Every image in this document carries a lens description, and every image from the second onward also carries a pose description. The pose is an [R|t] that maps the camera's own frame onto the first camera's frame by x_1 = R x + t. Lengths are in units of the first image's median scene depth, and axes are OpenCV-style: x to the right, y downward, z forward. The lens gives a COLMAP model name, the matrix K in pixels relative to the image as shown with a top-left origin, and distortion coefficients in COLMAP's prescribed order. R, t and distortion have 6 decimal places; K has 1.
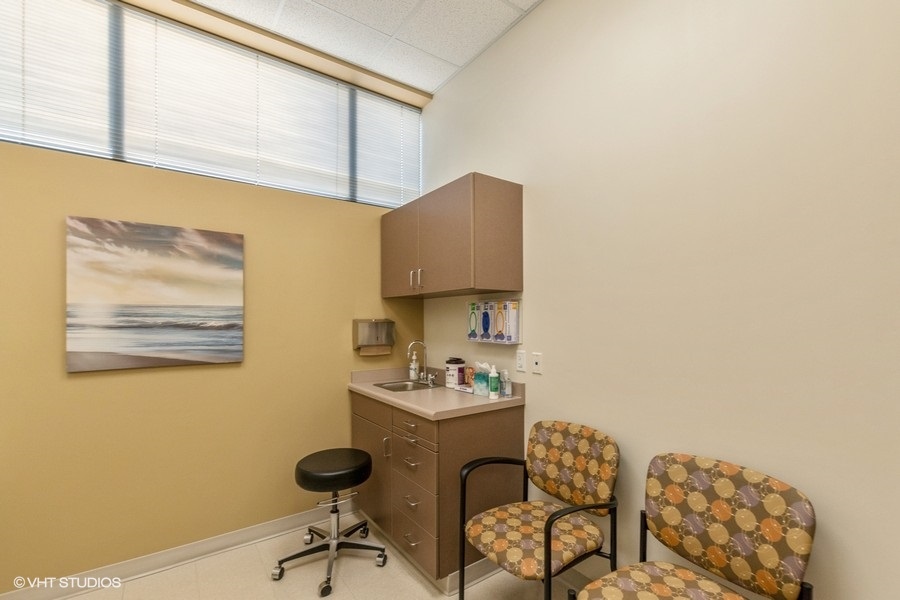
lens RADIAL K [[398.6, 0, 450.1], [0, 398.6, 319.0], [0, 0, 1]] dist [-0.000016, -0.000147]
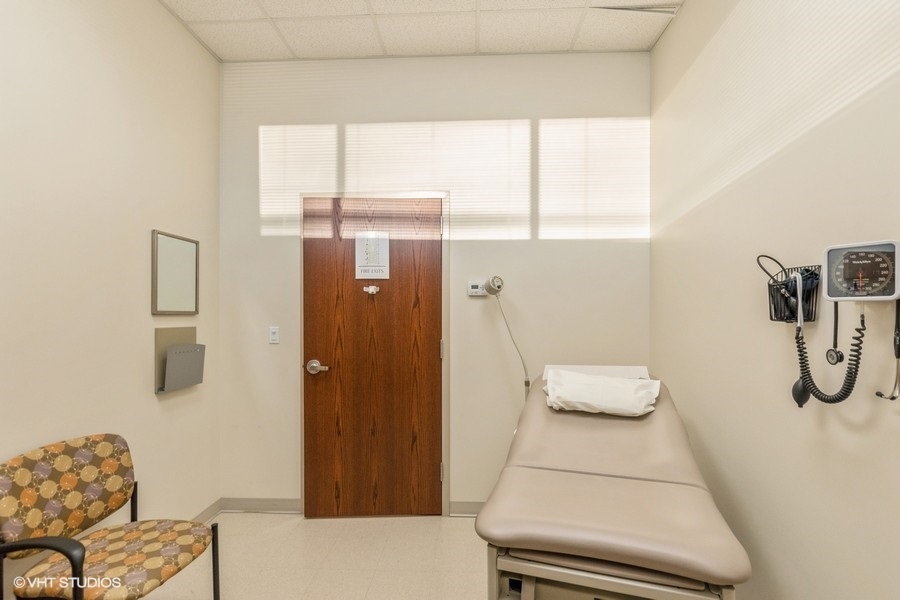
lens RADIAL K [[418.9, 0, 451.0], [0, 418.9, 313.7], [0, 0, 1]] dist [-0.001276, 0.004457]
pose [[-0.781999, 0.005329, 0.623257, -0.567546], [0.003187, 0.999985, -0.004552, -0.000212], [-0.623271, -0.001573, -0.782004, 0.746332]]
